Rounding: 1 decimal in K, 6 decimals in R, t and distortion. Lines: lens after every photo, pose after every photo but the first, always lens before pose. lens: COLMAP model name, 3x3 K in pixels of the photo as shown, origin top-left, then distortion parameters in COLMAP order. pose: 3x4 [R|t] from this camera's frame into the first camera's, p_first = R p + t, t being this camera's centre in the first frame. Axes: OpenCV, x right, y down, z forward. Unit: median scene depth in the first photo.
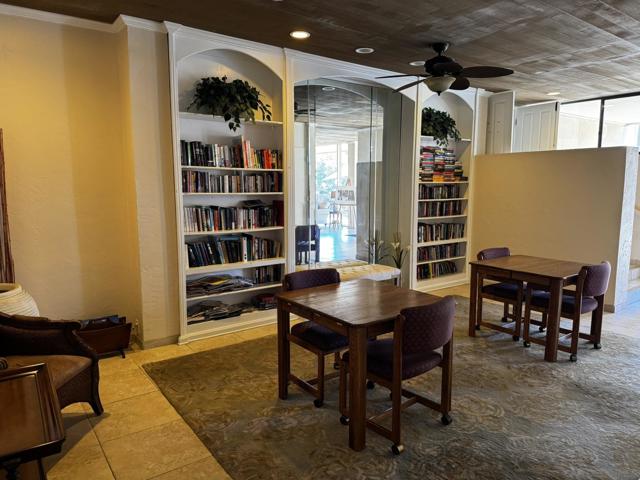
lens RADIAL K [[435.5, 0, 320.0], [0, 435.5, 240.0], [0, 0, 1]] dist [-0.000809, -0.000978]
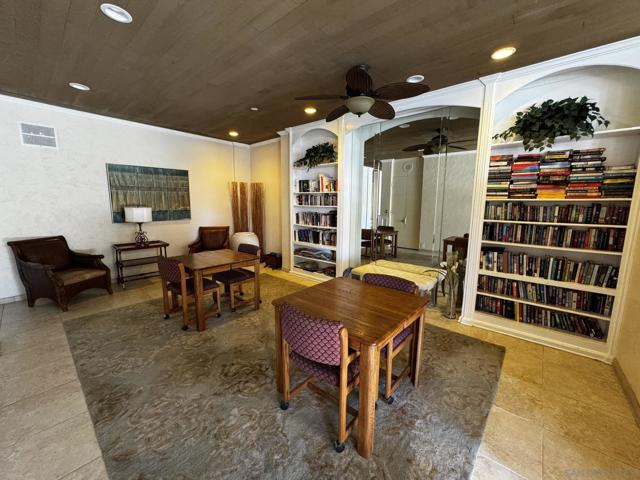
lens RADIAL K [[254.6, 0, 320.0], [0, 254.6, 240.0], [0, 0, 1]] dist [-0.035912, 0.000083]
pose [[0.216968, 0.147422, -0.964983, 0.841833], [-0.123288, 0.984753, 0.122723, -0.097377], [0.968362, 0.092343, 0.231835, 0.758895]]
